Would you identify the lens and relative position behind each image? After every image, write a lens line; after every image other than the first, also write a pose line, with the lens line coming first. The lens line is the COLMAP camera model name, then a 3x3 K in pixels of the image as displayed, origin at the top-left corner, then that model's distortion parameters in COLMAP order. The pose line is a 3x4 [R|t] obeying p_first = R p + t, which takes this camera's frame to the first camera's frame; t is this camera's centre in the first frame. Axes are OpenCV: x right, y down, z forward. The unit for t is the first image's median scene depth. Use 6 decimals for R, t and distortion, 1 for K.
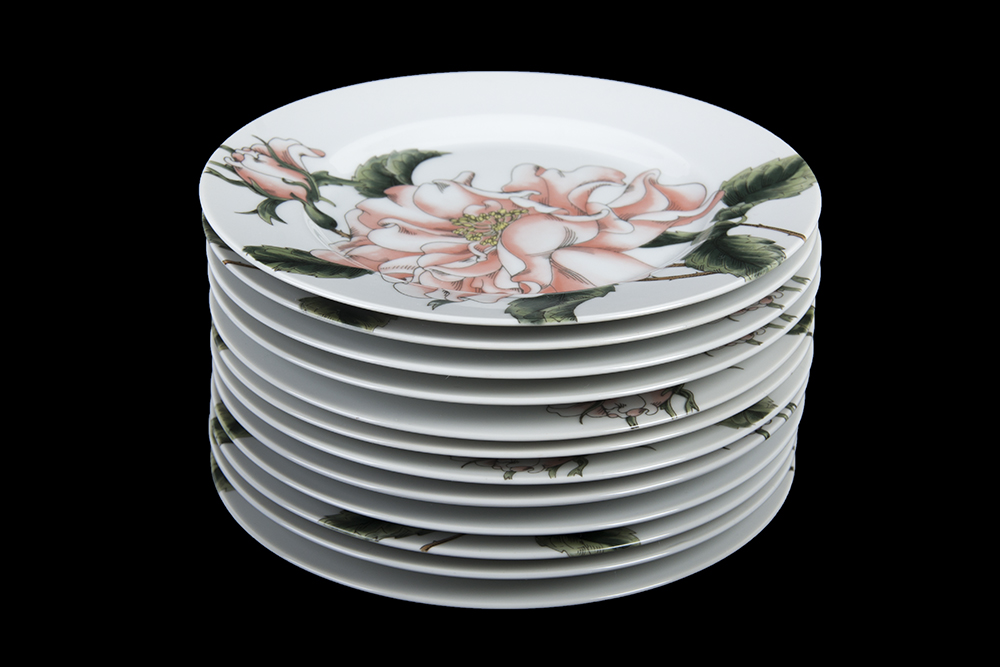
lens RADIAL K [[2321.3, 0, 491.5], [0, 2321.3, 333.8], [0, 0, 1]] dist [0.279427, 0.000000]
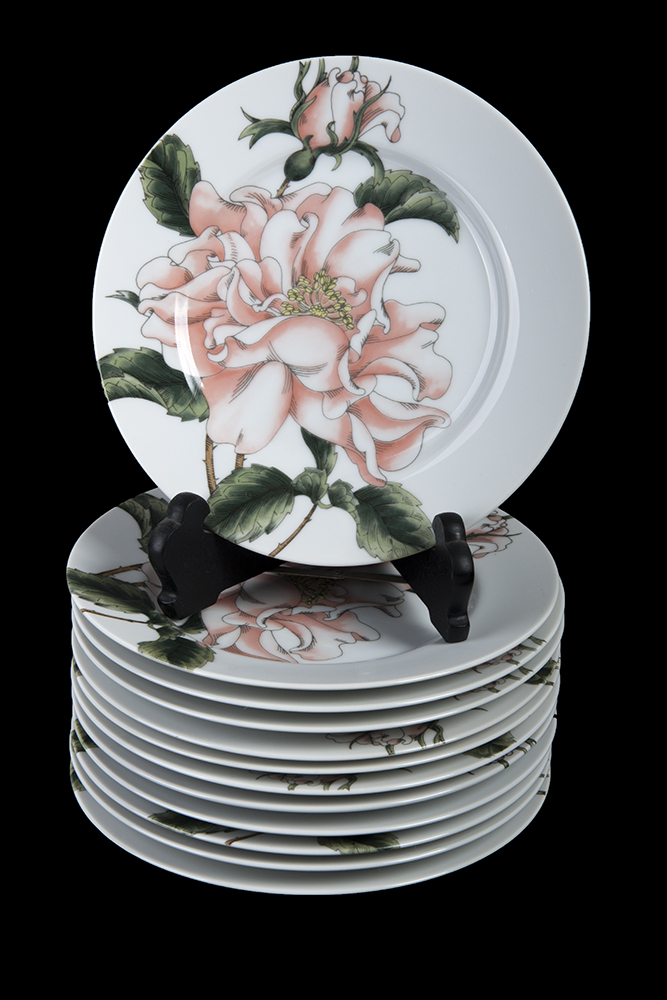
lens RADIAL K [[3223.0, 0, 335.8], [0, 3223.0, 501.3], [0, 0, 1]] dist [0.690943, 0.000000]
pose [[0.157256, 0.985515, -0.063490, 0.211332], [-0.256740, 0.102878, 0.960990, -1.672596], [0.953601, -0.134821, 0.269199, 0.529912]]
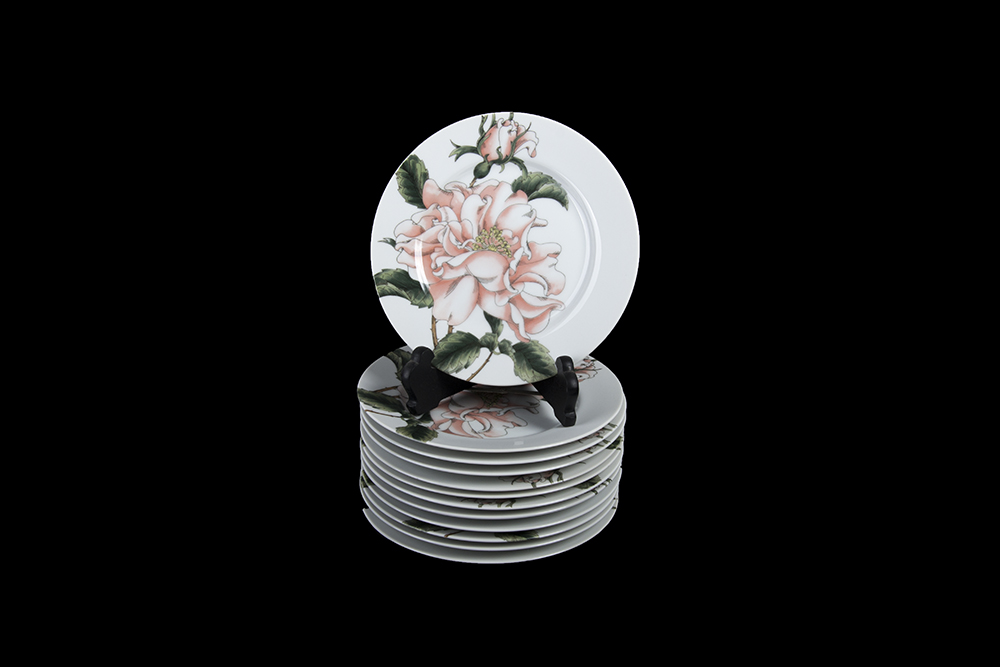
lens RADIAL K [[1556.7, 0, 498.1], [0, 1556.7, 332.3], [0, 0, 1]] dist [0.059919, 0.000000]
pose [[0.164286, 0.982425, -0.088612, 0.218941], [-0.262232, 0.130098, 0.956195, -1.485307], [0.950918, -0.133853, 0.278996, 0.564121]]
